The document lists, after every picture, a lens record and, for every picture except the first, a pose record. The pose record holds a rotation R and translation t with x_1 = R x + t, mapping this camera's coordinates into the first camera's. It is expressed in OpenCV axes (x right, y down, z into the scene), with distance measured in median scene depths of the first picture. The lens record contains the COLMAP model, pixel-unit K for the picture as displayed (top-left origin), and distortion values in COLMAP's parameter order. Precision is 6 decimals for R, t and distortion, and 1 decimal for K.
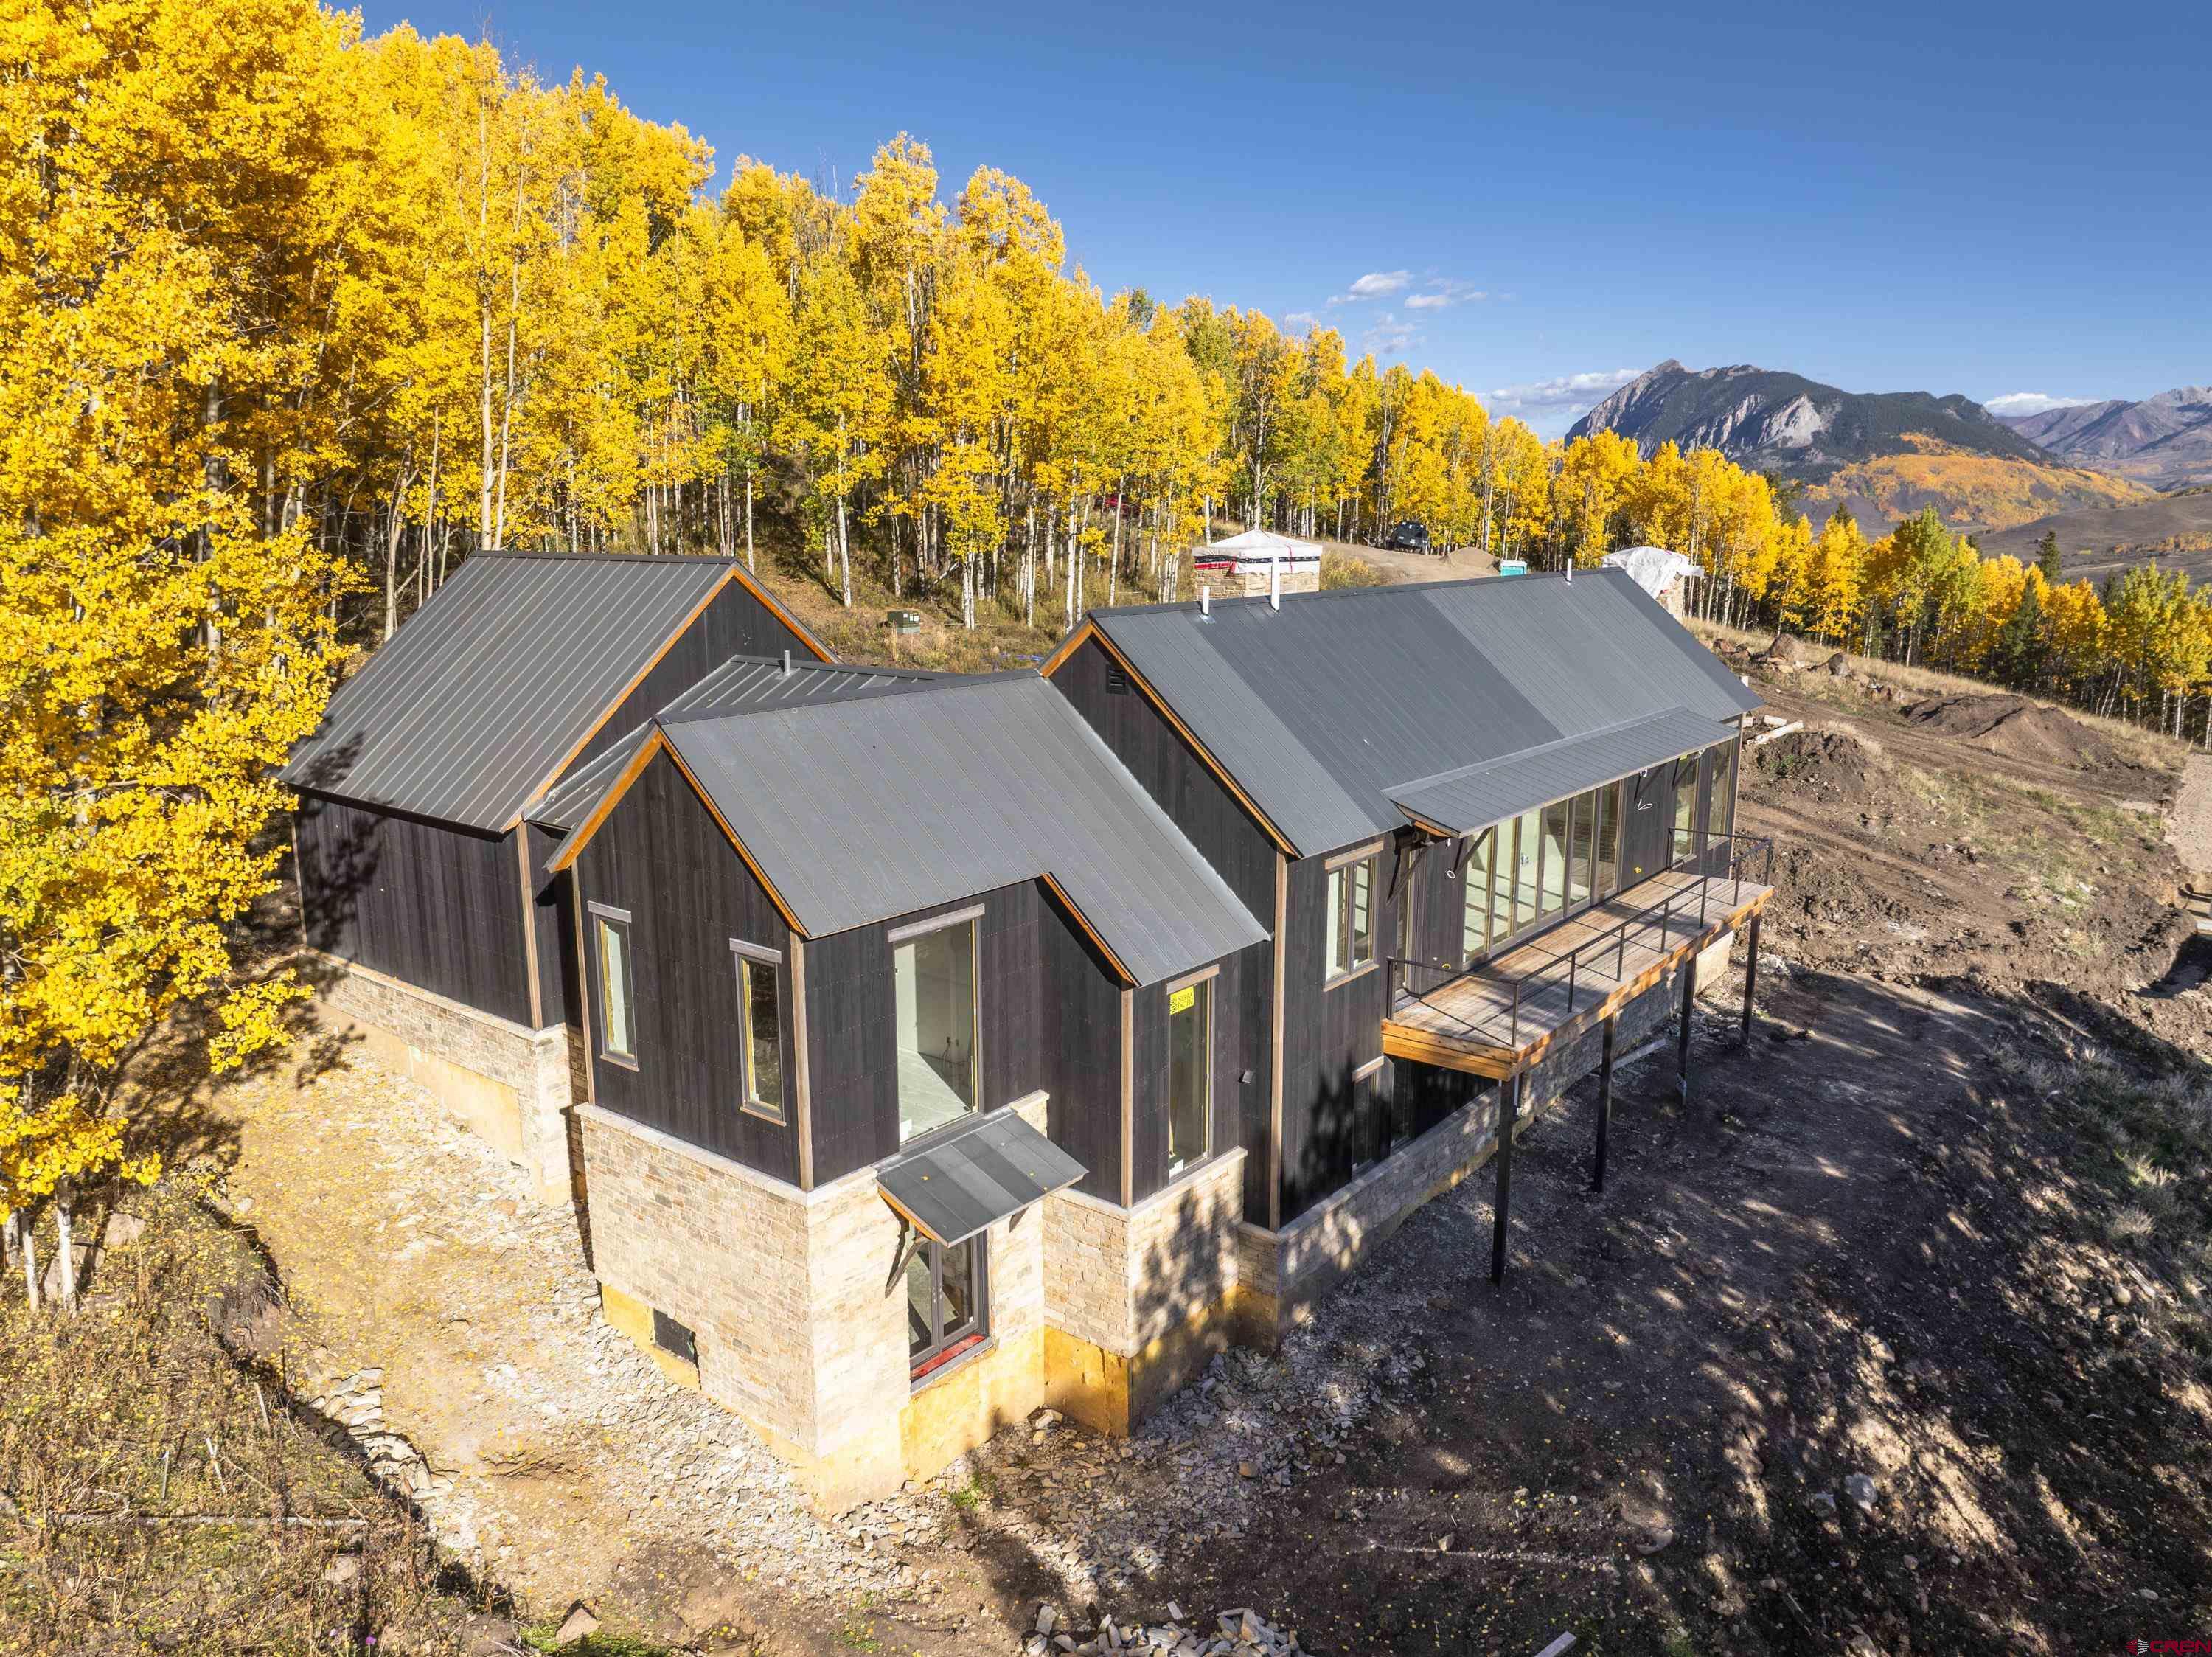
lens RADIAL K [[1590.6, 0, 1108.9], [0, 1590.6, 832.7], [0, 0, 1]] dist [-0.035599, 0.002039]
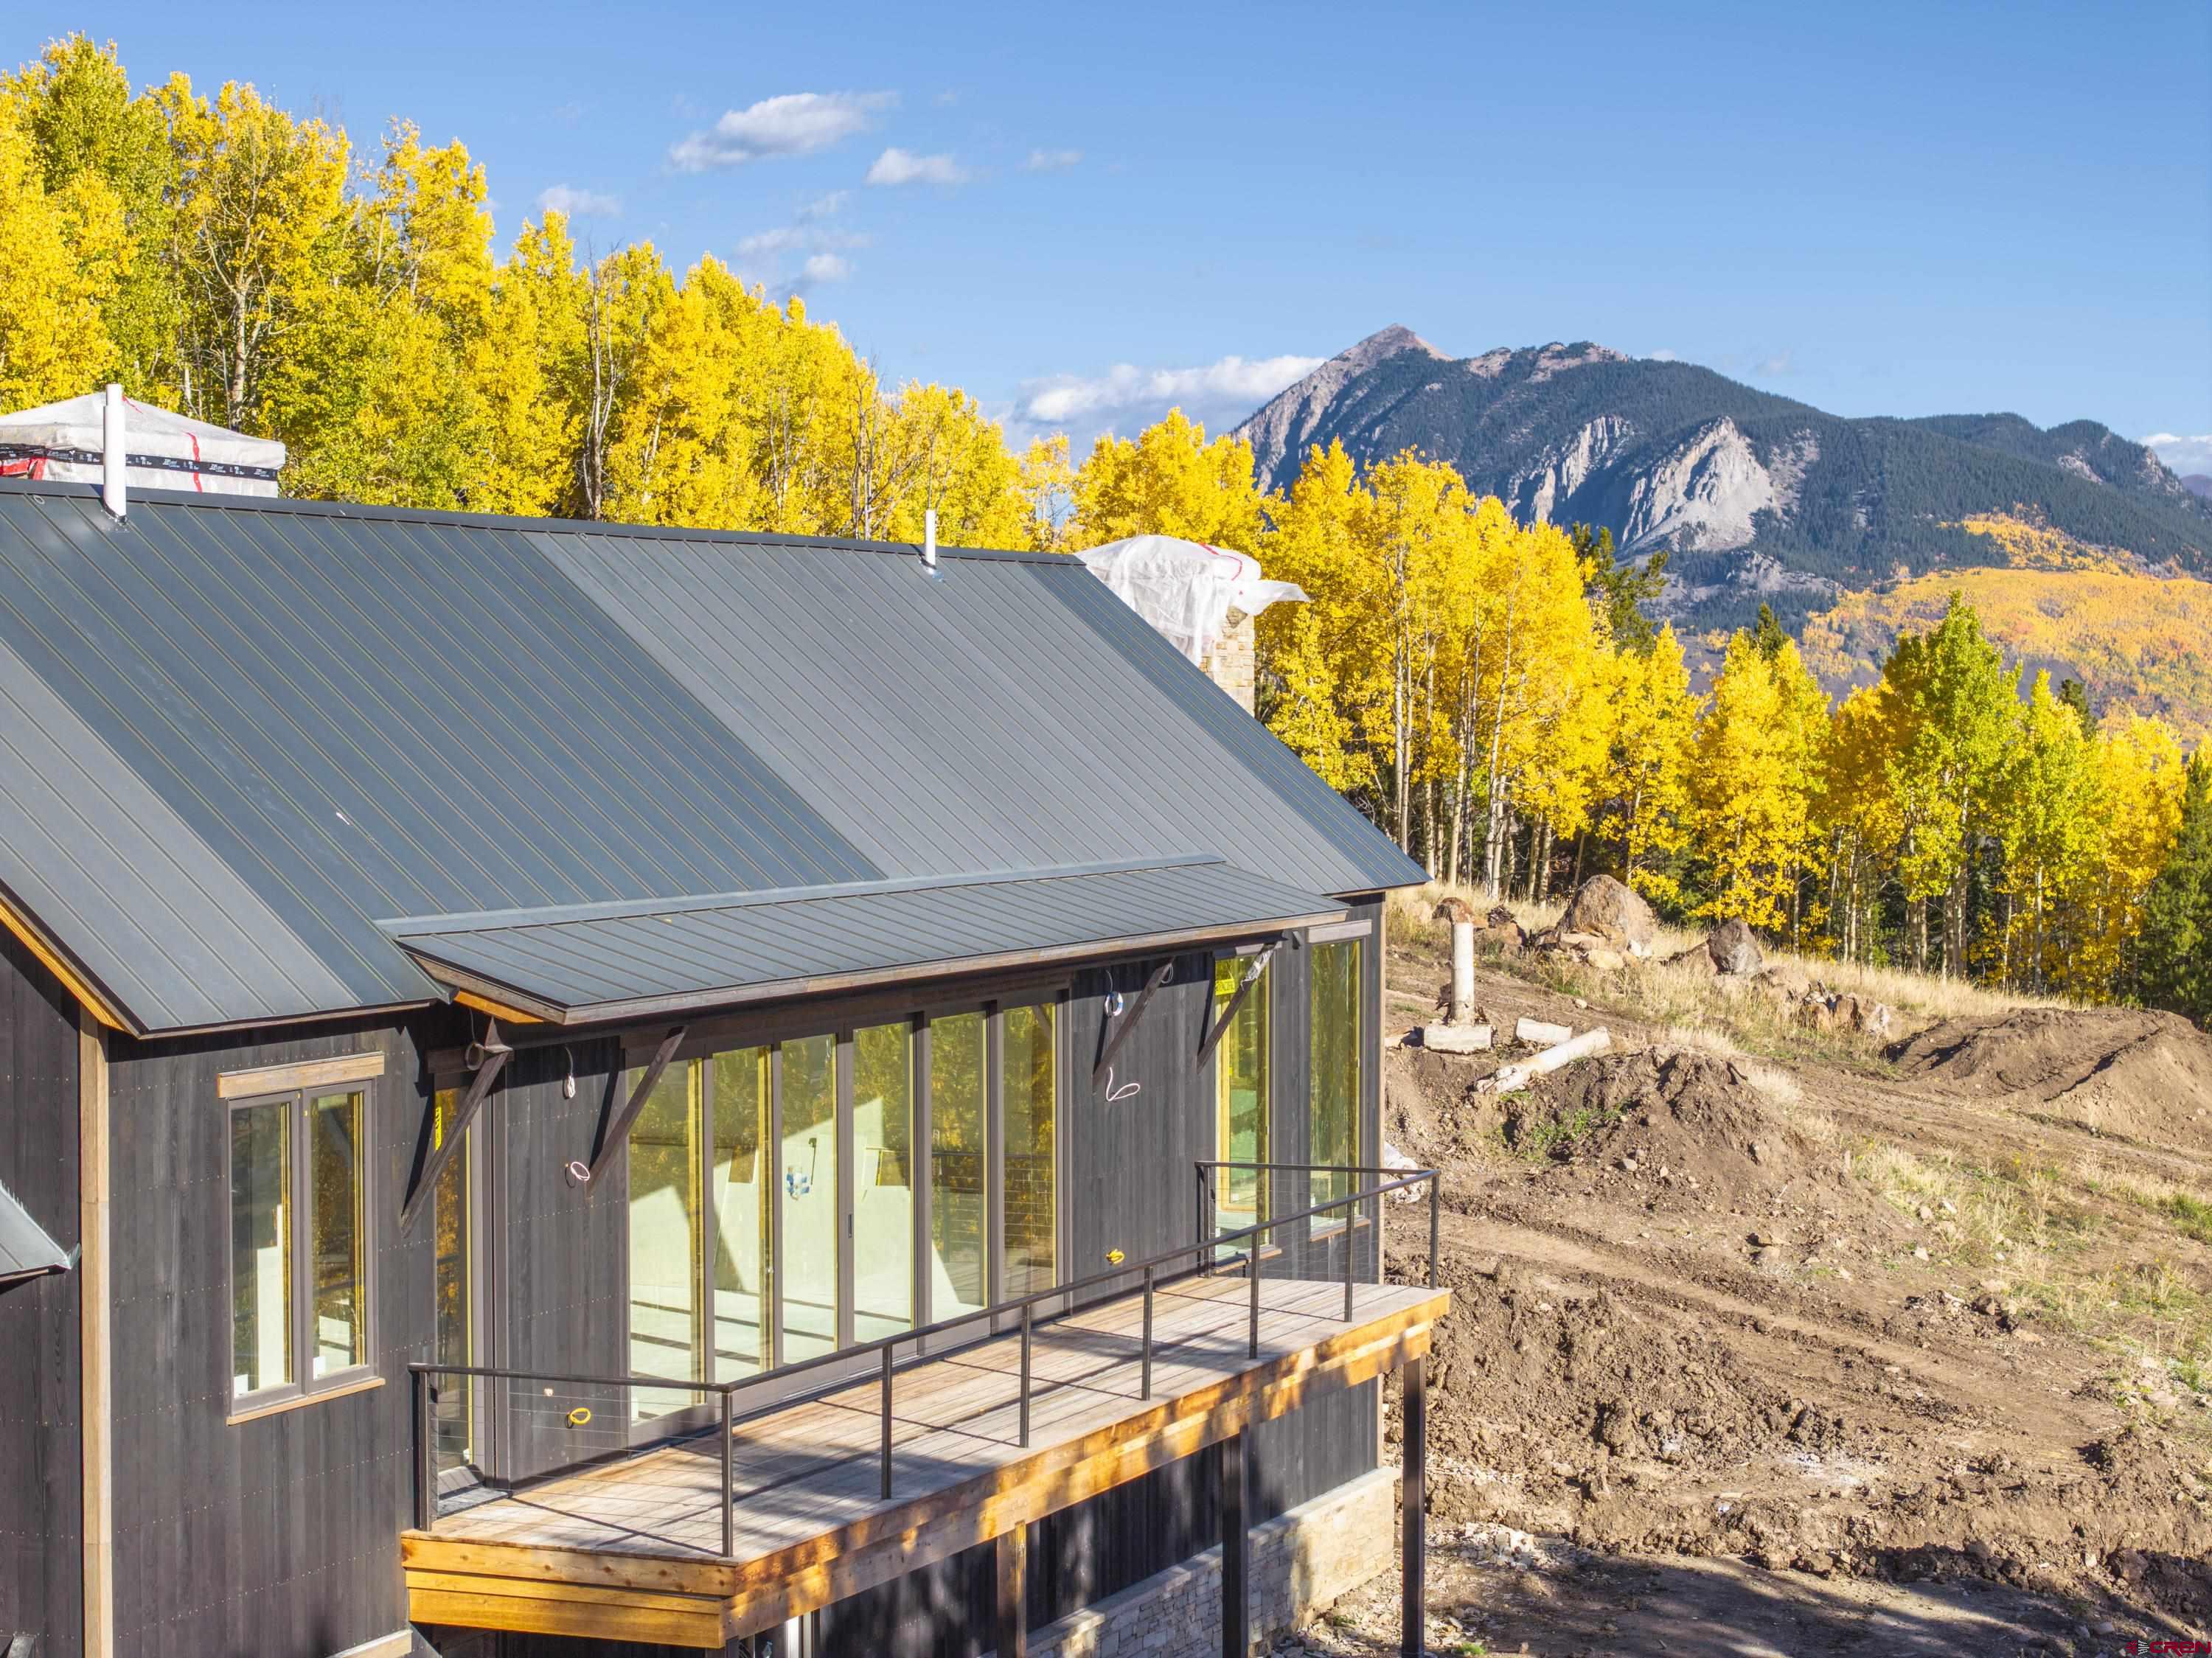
lens RADIAL K [[4499.7, 0, 1101.0], [0, 4499.7, 848.7], [0, 0, 1]] dist [-0.025995, 0.000000]
pose [[0.965234, -0.008431, 0.261251, 0.034659], [0.052974, 0.985048, -0.163934, 0.093456], [-0.255963, 0.172074, 0.951248, -0.067605]]
